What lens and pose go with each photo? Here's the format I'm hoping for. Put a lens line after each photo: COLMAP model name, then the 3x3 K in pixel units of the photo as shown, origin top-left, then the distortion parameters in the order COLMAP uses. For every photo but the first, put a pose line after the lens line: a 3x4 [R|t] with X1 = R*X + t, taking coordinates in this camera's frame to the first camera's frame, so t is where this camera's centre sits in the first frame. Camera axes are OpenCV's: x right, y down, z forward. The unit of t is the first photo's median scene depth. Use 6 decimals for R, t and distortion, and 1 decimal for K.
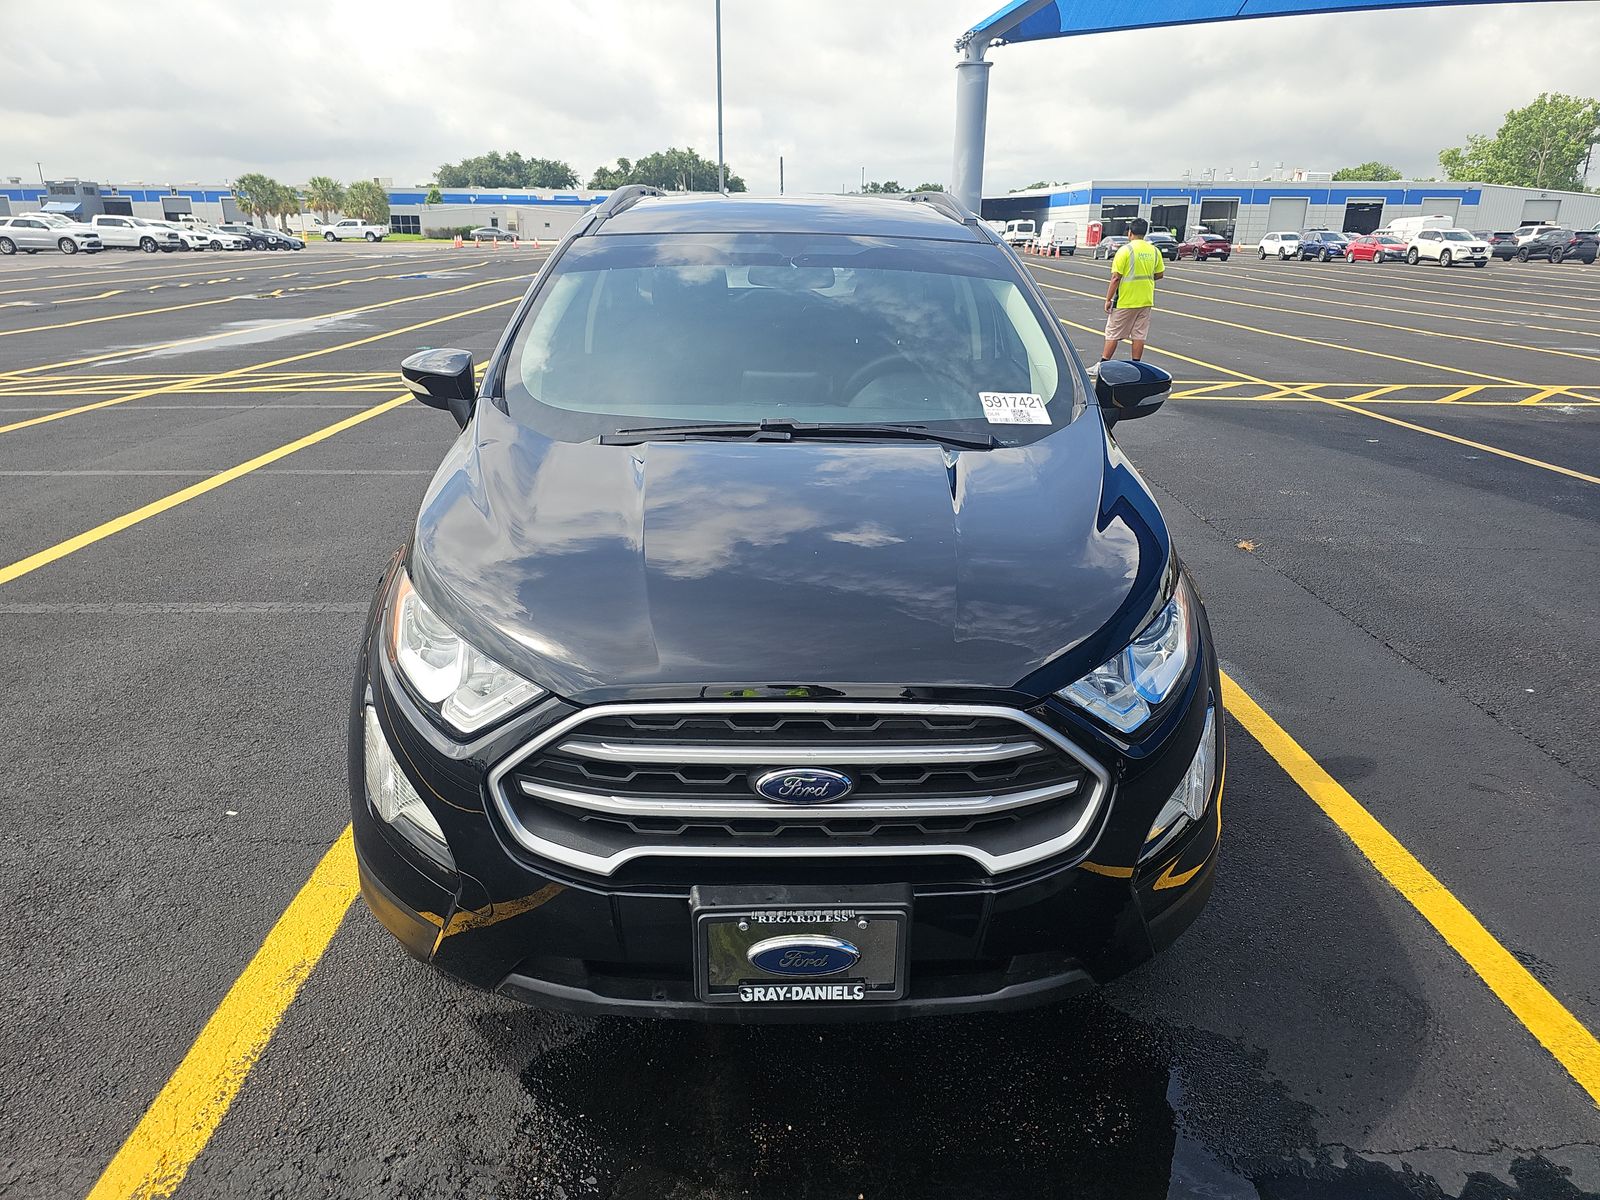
lens RADIAL K [[1077.6, 0, 801.5], [0, 1077.6, 595.5], [0, 0, 1]] dist [0.011887, -0.017801]
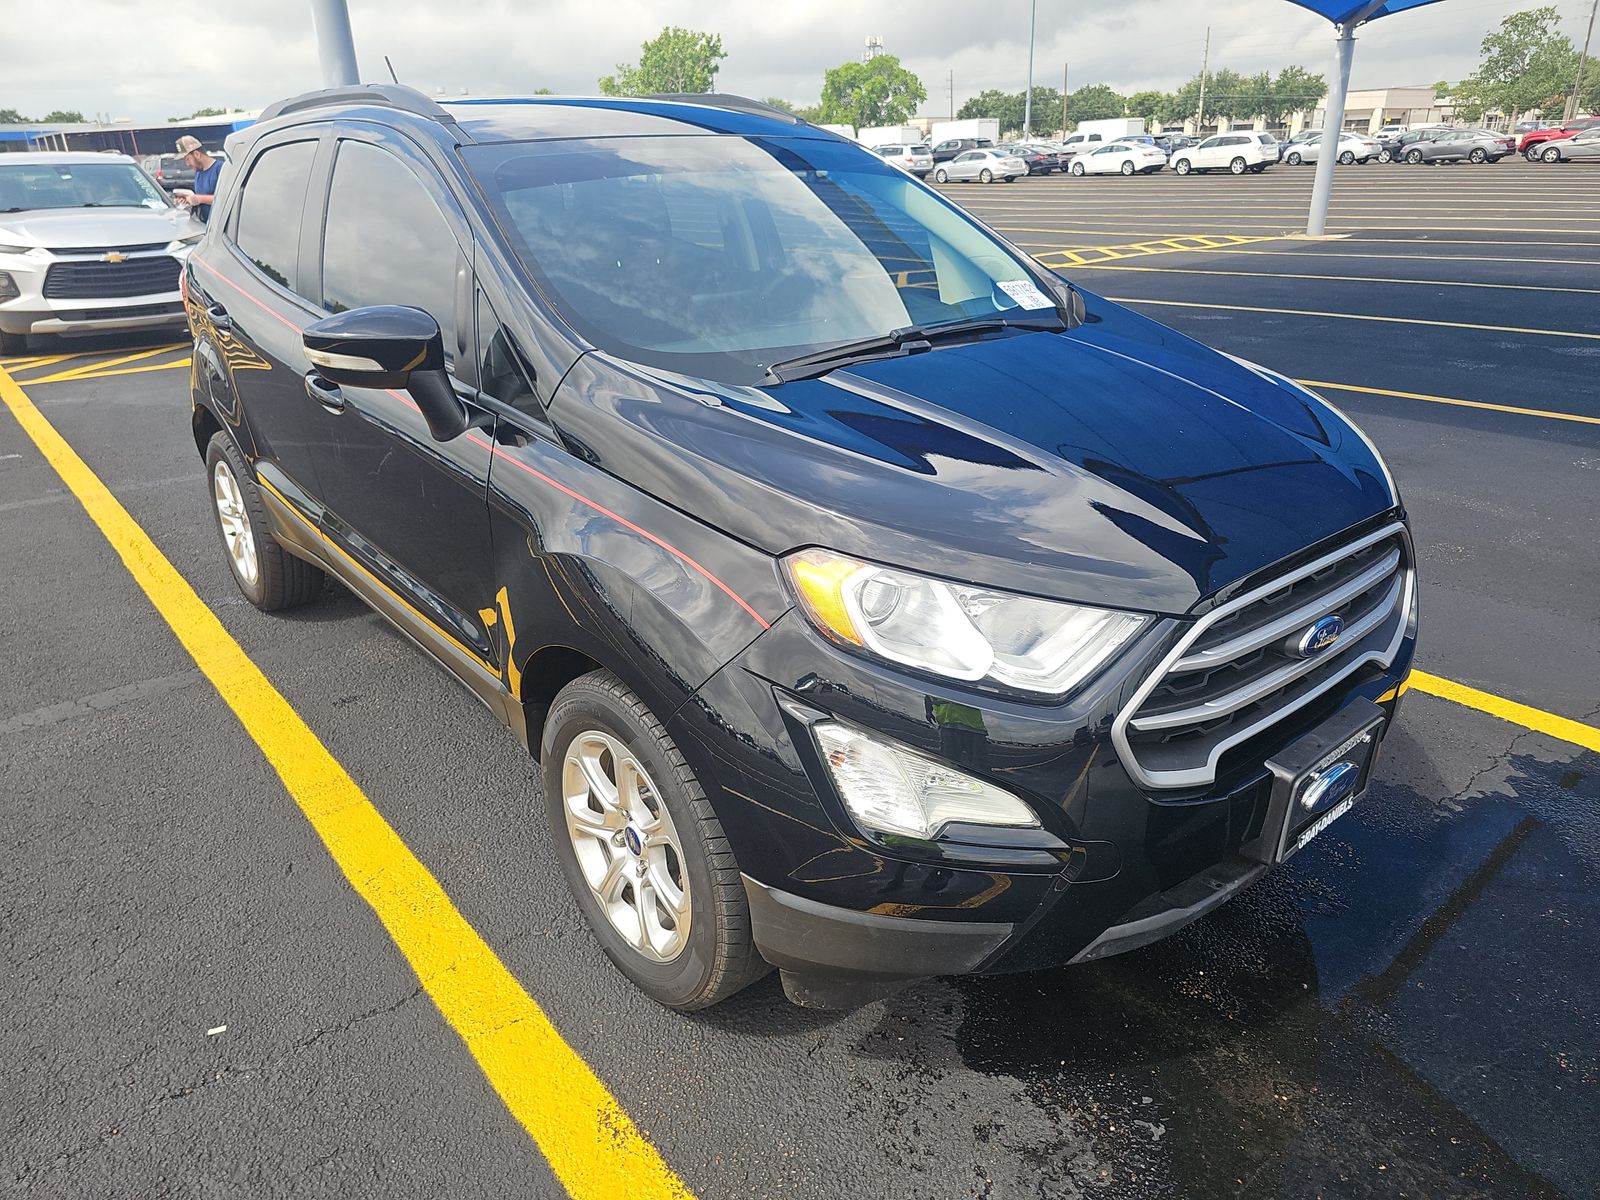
lens RADIAL K [[1077.6, 0, 798.5], [0, 1077.6, 603.5], [0, 0, 1]] dist [0.011887, -0.017801]
pose [[0.782172, -0.261479, 0.565540, -0.860949], [0.224753, 0.964975, 0.135313, -0.102064], [-0.581114, 0.021269, 0.813544, 0.356868]]
